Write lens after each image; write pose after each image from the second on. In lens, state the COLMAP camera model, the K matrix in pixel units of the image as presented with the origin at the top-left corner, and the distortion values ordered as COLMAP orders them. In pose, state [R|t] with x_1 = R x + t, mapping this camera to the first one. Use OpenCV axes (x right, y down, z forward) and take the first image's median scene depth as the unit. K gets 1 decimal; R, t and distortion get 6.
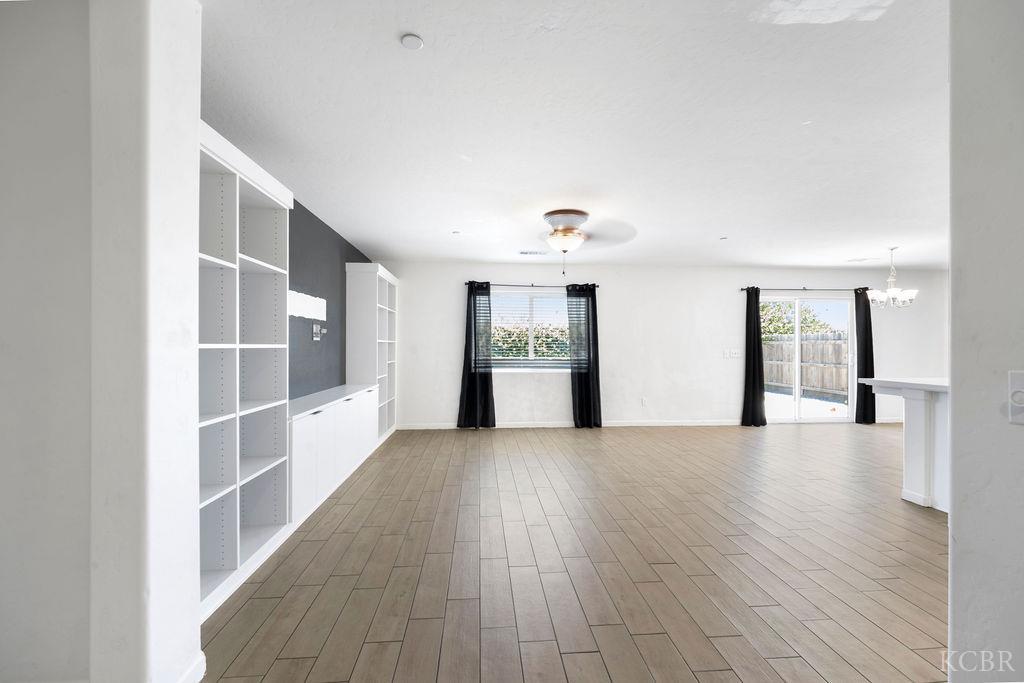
lens RADIAL K [[431.7, 0, 499.9], [0, 431.7, 345.4], [0, 0, 1]] dist [0.024020, -0.000002]
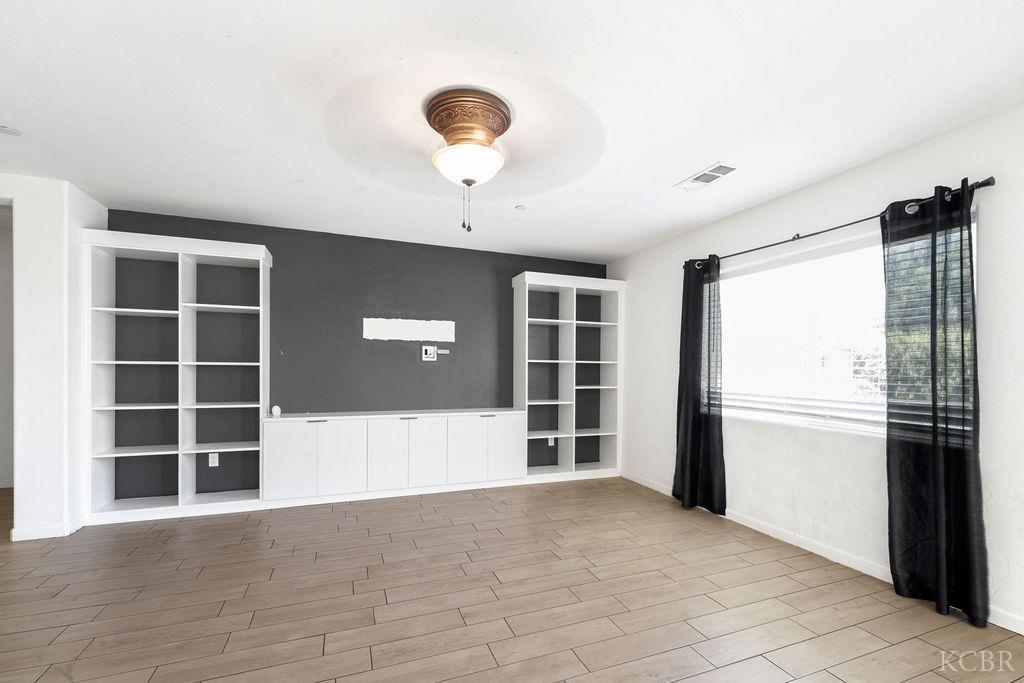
lens RADIAL K [[439.9, 0, 513.7], [0, 439.9, 370.9], [0, 0, 1]] dist [-0.002031, -0.000203]
pose [[0.304829, 0.004265, -0.952398, 0.434815], [-0.008297, 0.999964, 0.001822, 0.005794], [0.952371, 0.007346, 0.304853, 0.571130]]
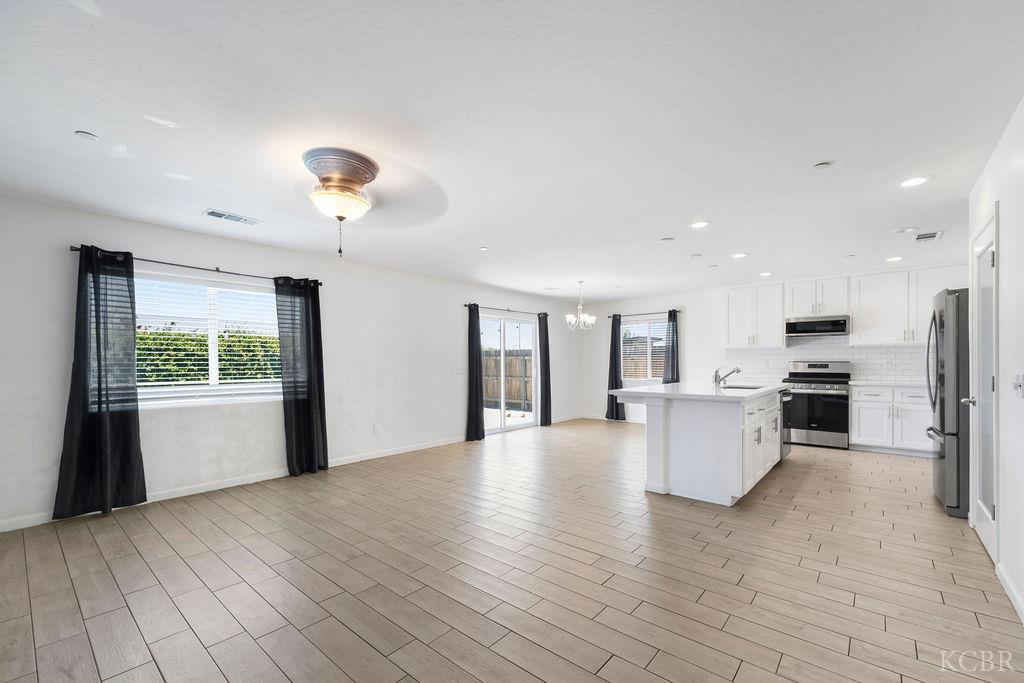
lens RADIAL K [[432.8, 0, 510.1], [0, 432.8, 364.0], [0, 0, 1]] dist [-0.001944, -0.000202]
pose [[0.697590, -0.008415, 0.716448, -0.086226], [0.004068, 0.999961, 0.007784, -0.001305], [-0.716486, -0.002516, 0.697597, 0.233078]]
